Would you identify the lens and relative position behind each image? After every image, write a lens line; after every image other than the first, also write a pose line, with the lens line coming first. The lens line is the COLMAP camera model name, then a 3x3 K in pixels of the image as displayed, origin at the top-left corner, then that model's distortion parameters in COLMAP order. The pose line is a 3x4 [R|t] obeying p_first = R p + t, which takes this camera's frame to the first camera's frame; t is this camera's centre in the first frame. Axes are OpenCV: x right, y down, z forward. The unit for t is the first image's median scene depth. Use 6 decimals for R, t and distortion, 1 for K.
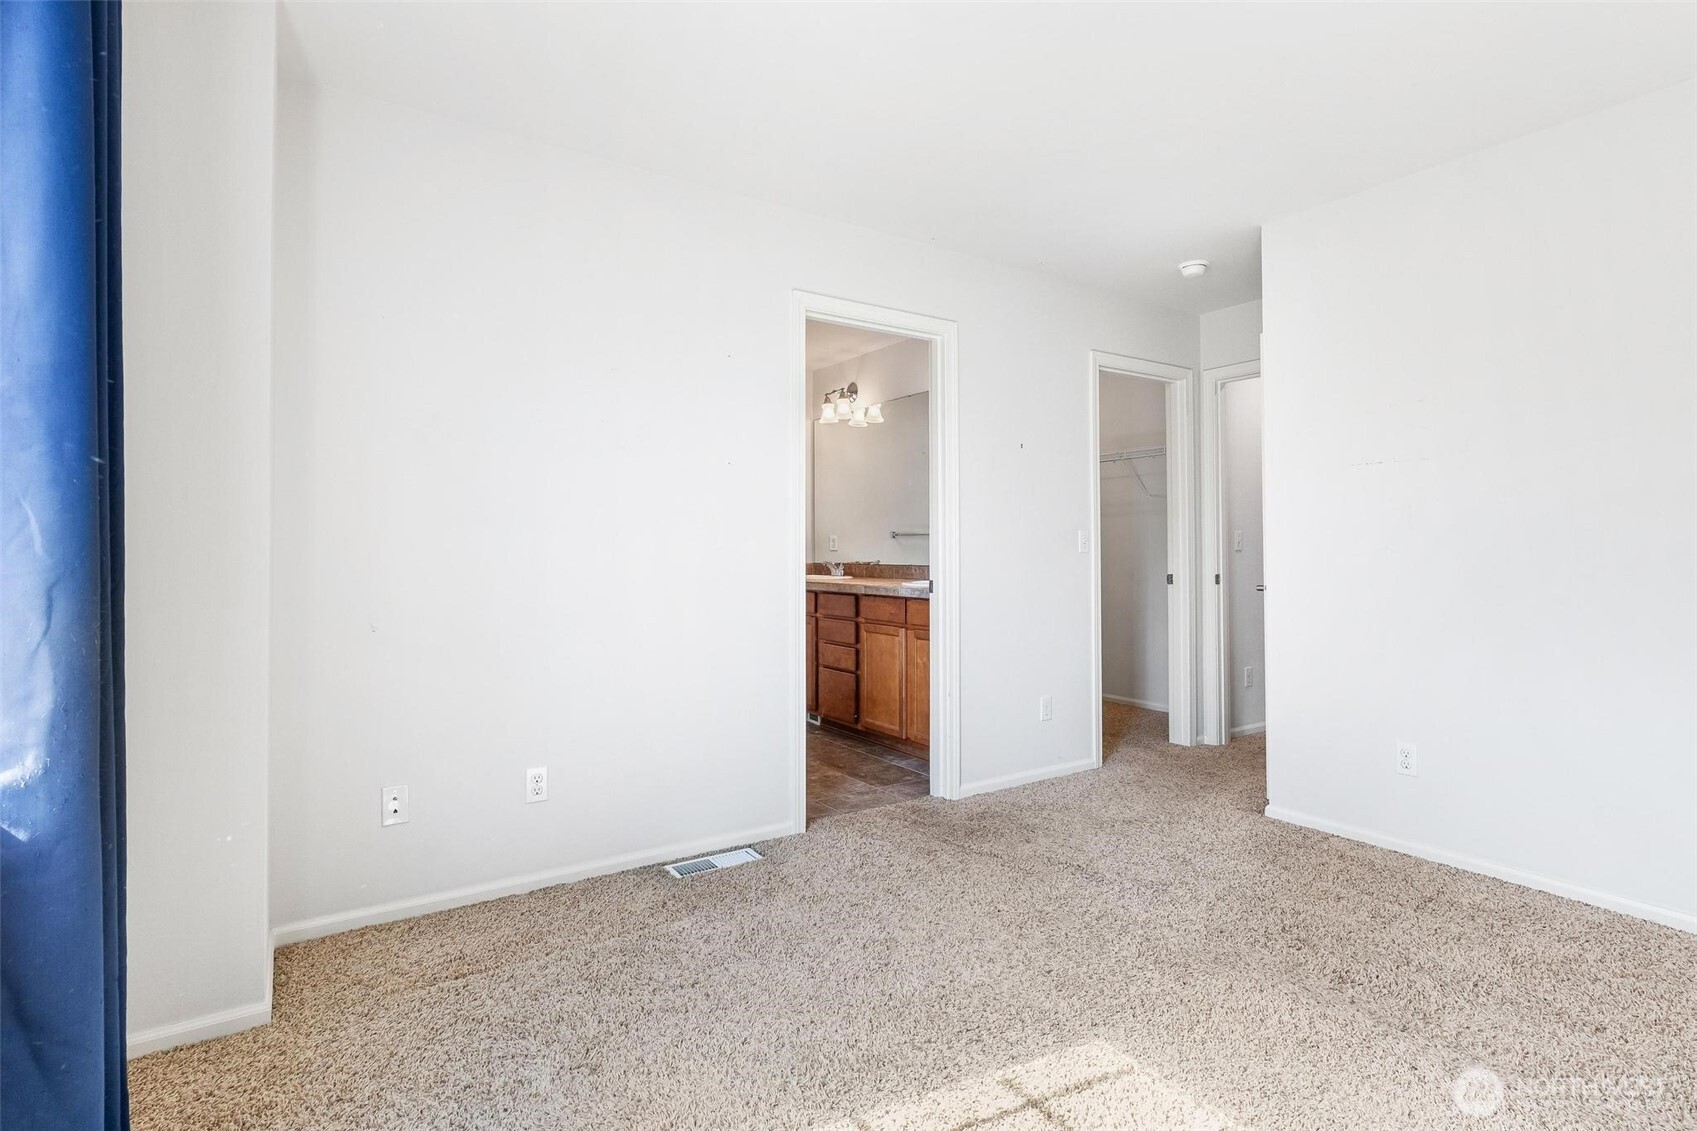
lens RADIAL K [[813.7, 0, 847.6], [0, 813.7, 555.6], [0, 0, 1]] dist [0.000696, -0.000069]
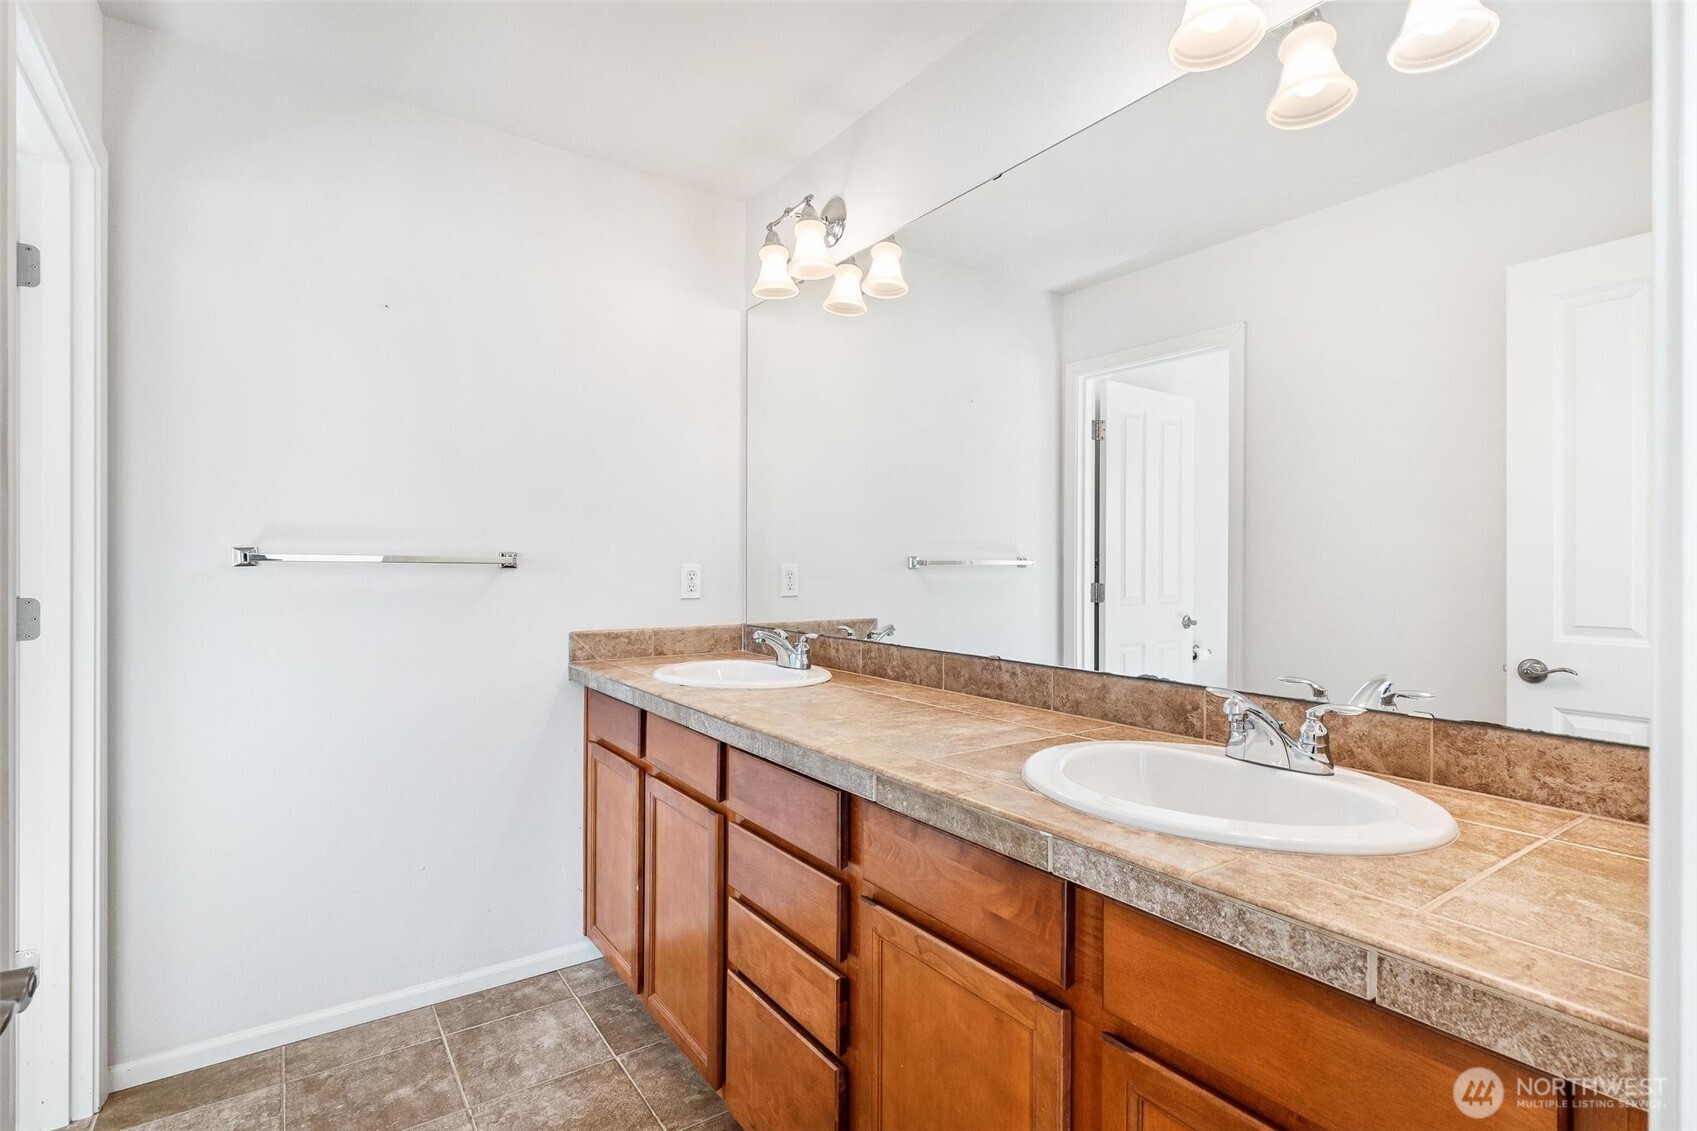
lens RADIAL K [[813.7, 0, 848.5], [0, 813.7, 567.3], [0, 0, 1]] dist [0.000696, -0.000069]
pose [[0.999429, 0.008282, 0.032744, 0.001714], [-0.007972, 0.999922, -0.009572, -0.022293], [-0.032821, 0.009305, 0.999418, 0.634458]]
